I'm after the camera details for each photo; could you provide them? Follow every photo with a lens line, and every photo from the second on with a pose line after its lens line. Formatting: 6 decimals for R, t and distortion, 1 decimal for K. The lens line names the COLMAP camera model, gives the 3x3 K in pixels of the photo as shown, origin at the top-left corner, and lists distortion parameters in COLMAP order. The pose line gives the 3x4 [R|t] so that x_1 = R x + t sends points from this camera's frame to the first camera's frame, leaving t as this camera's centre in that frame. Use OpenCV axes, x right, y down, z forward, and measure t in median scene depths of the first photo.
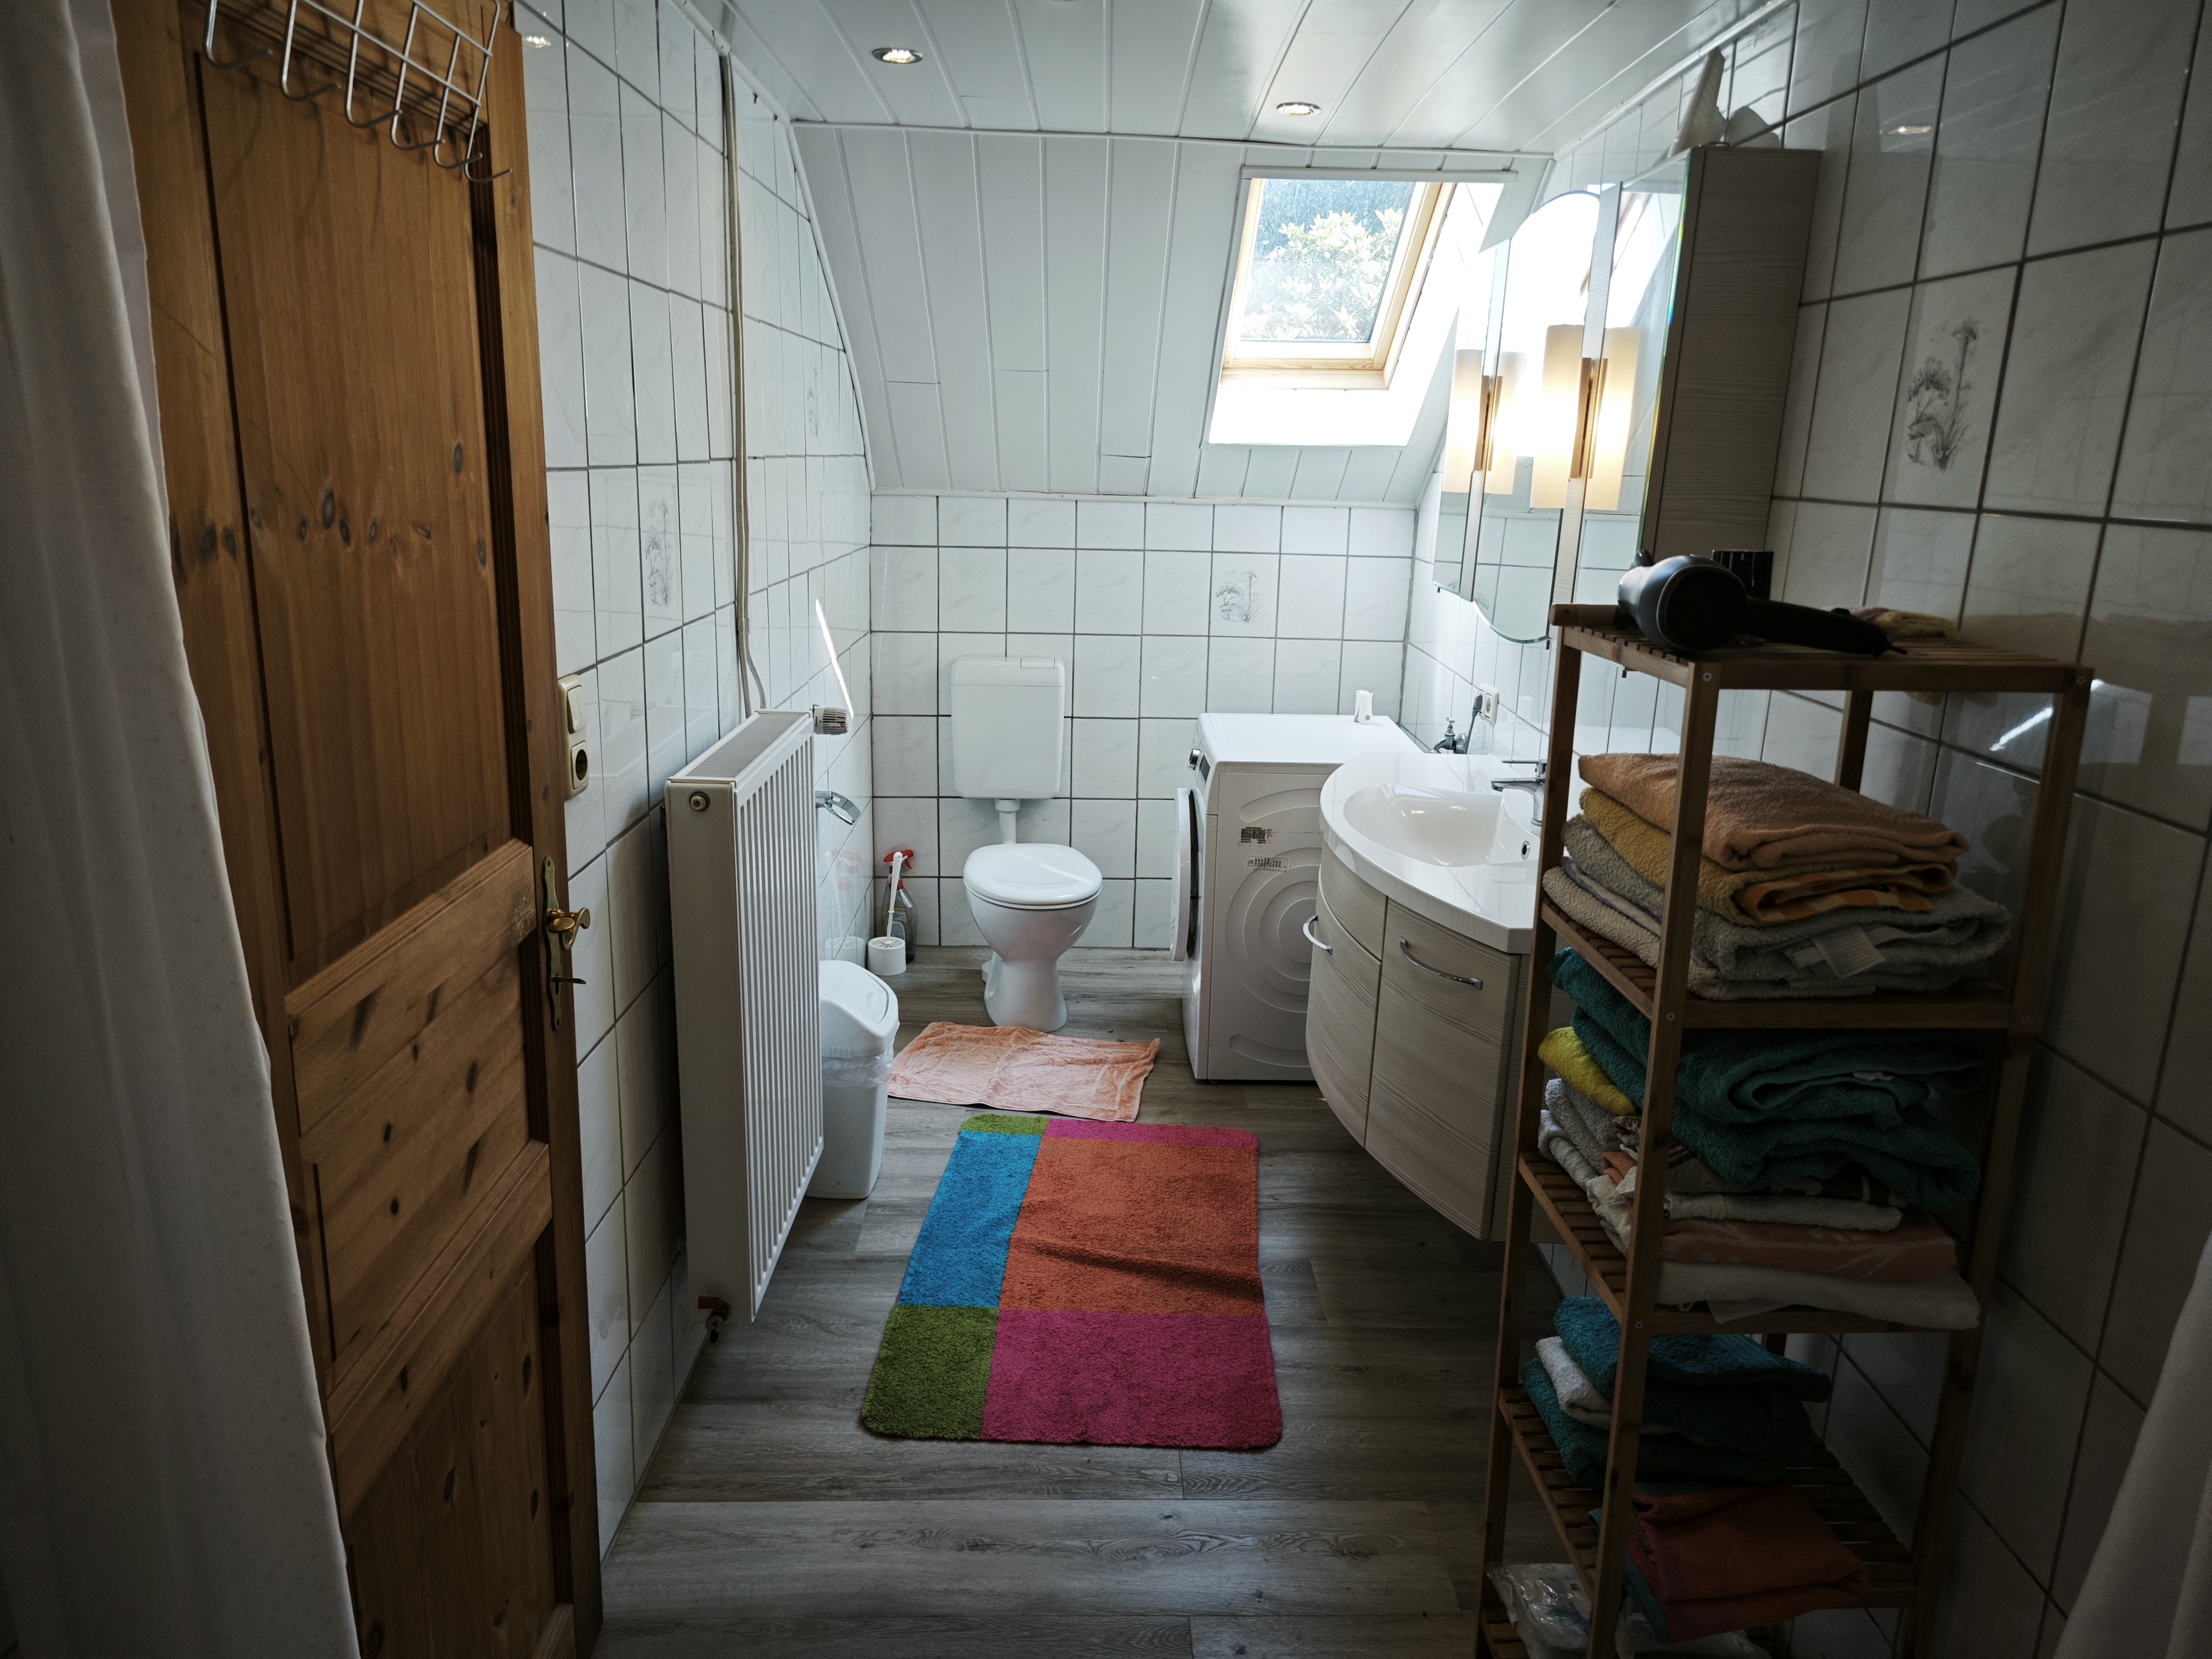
lens RADIAL K [[1503.7, 0, 1106.0], [0, 1503.7, 829.5], [0, 0, 1]] dist [-0.001203, -0.000880]
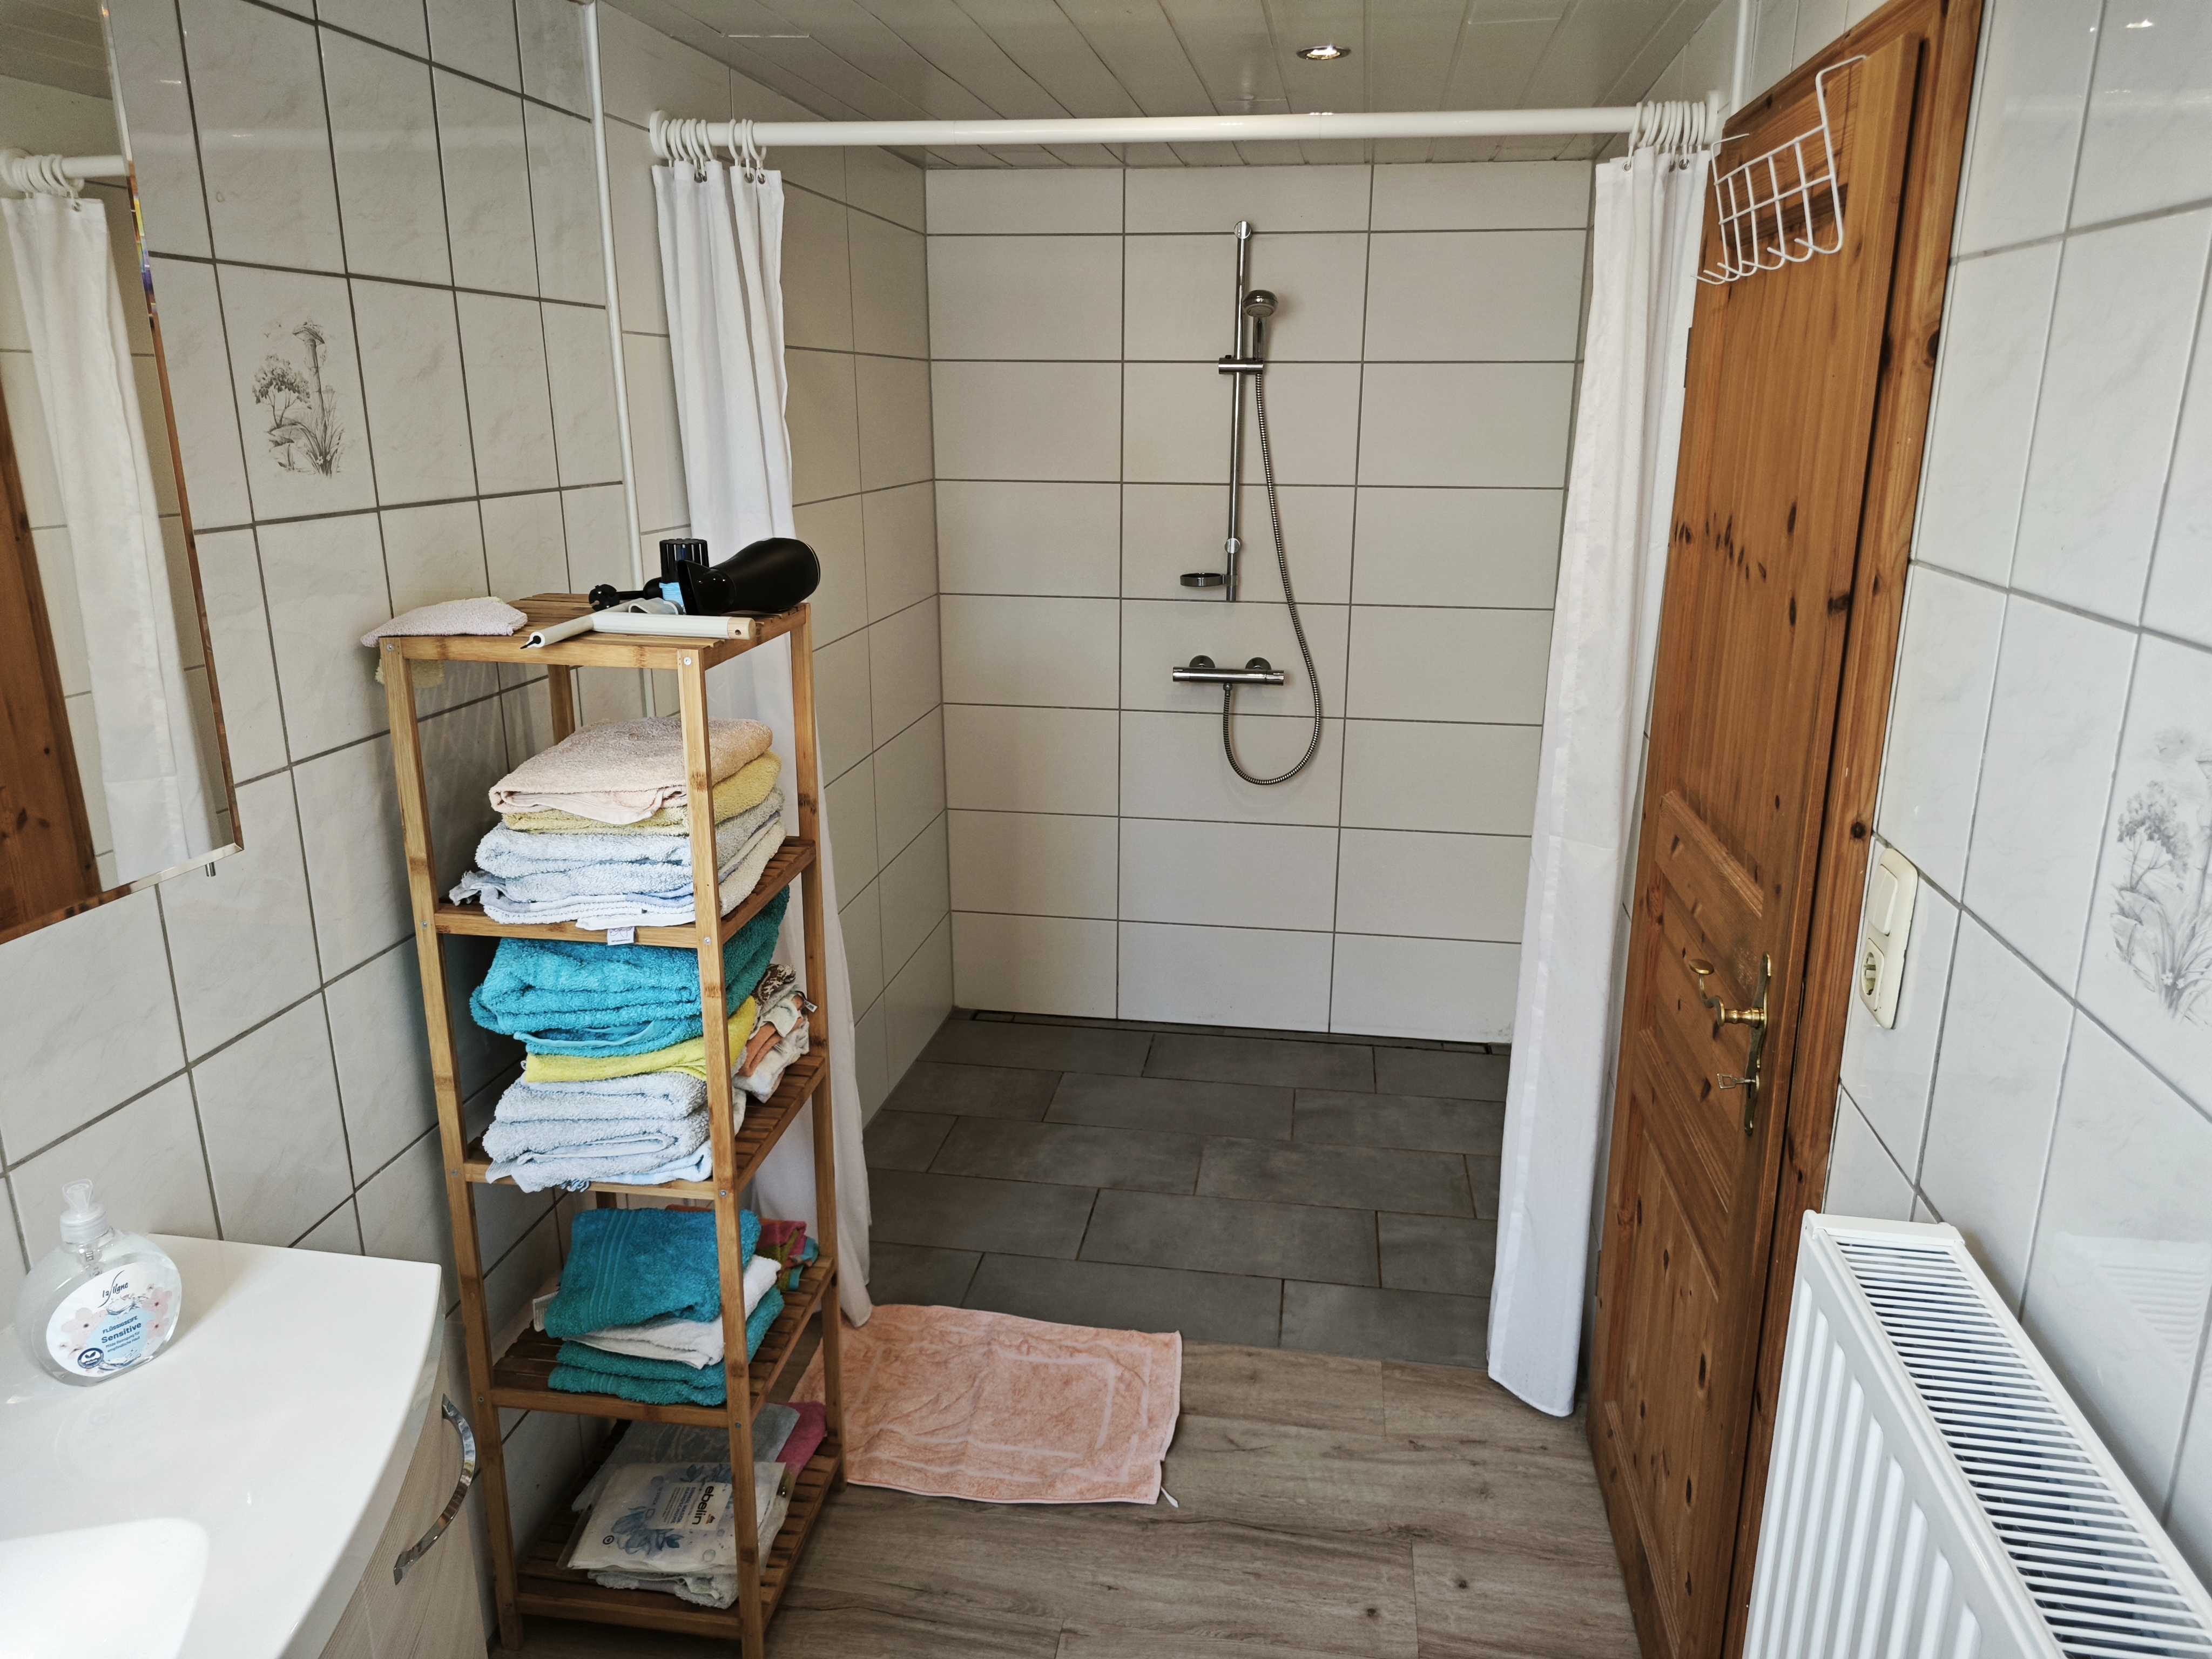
lens RADIAL K [[1503.7, 0, 1106.0], [0, 1503.7, 829.5], [0, 0, 1]] dist [-0.001203, -0.000880]
pose [[-0.985722, -0.078158, 0.149144, -0.105663], [0.008988, 0.860062, 0.510110, -0.535318], [-0.168143, 0.504167, -0.847079, 1.859470]]
